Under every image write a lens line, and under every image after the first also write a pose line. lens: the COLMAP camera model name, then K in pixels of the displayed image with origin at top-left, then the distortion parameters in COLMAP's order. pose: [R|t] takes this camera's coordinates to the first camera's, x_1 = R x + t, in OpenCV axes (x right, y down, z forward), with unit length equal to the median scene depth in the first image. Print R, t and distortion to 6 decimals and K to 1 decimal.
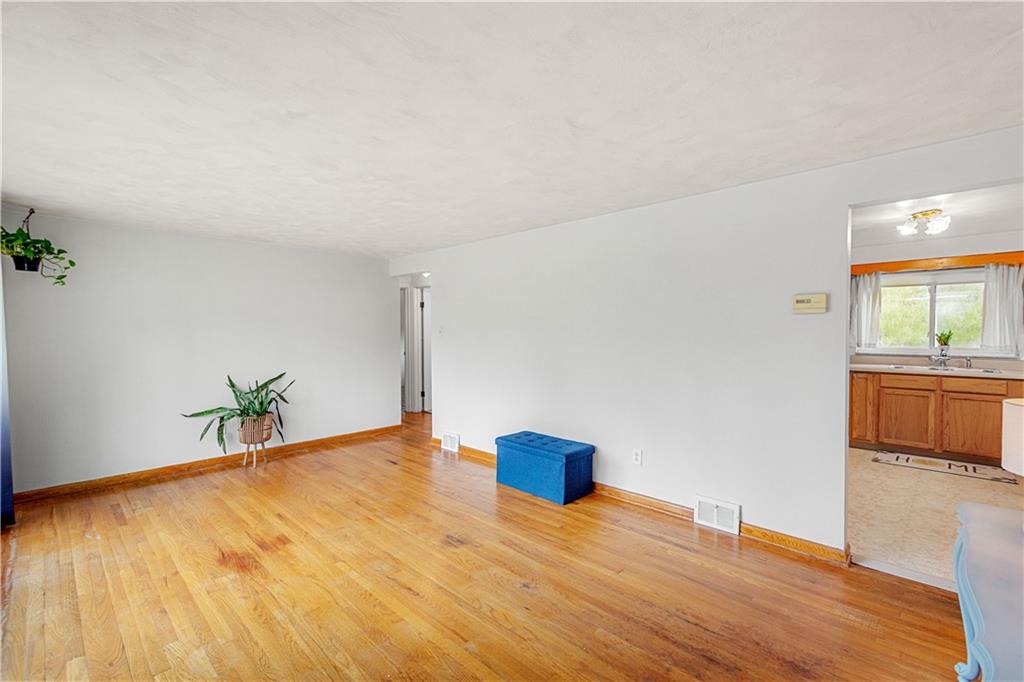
lens RADIAL K [[447.9, 0, 516.0], [0, 447.9, 341.2], [0, 0, 1]] dist [0.011225, -0.004077]
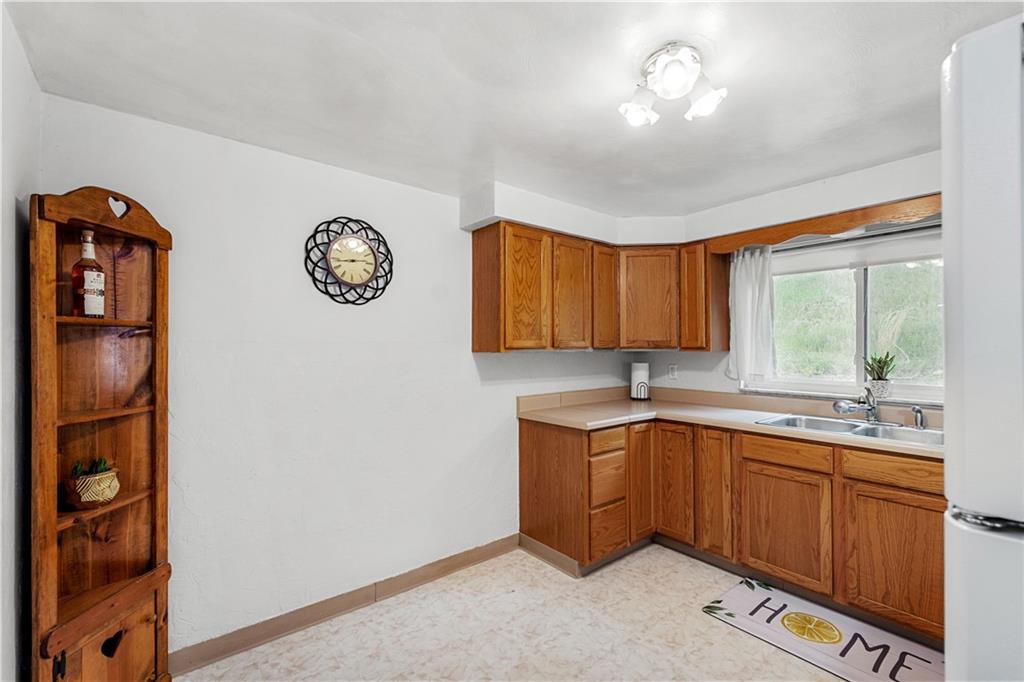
lens RADIAL K [[447.9, 0, 519.6], [0, 447.9, 344.7], [0, 0, 1]] dist [0.011225, -0.004077]
pose [[0.993098, 0.000825, -0.117287, 0.619052], [-0.004261, 0.999569, -0.029050, -0.015314], [0.117213, 0.029350, 0.992673, 0.447310]]
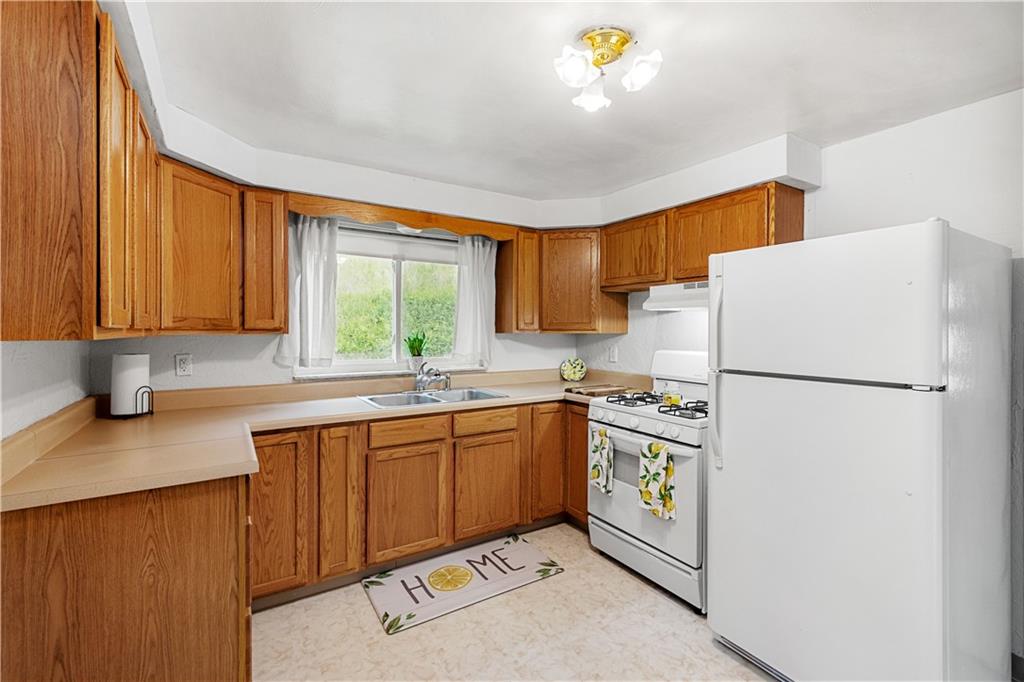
lens RADIAL K [[447.9, 0, 521.2], [0, 447.9, 331.1], [0, 0, 1]] dist [0.011225, -0.004077]
pose [[0.224909, 0.000224, 0.974380, 0.380569], [0.020824, 0.999770, -0.005037, -0.020472], [-0.974157, 0.021423, 0.224853, 0.739582]]
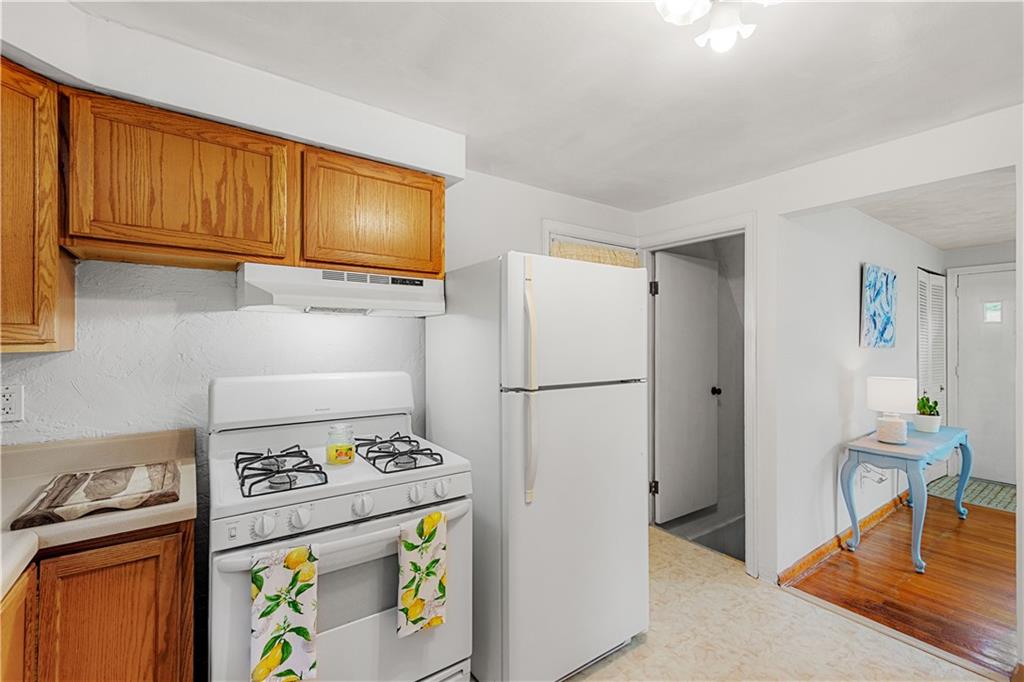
lens RADIAL K [[447.9, 0, 521.6], [0, 447.9, 339.4], [0, 0, 1]] dist [0.011225, -0.004077]
pose [[-0.982887, 0.003714, 0.184172, 0.746167], [0.007812, 0.999738, 0.021527, -0.029003], [-0.184044, 0.022597, -0.982658, 0.991384]]
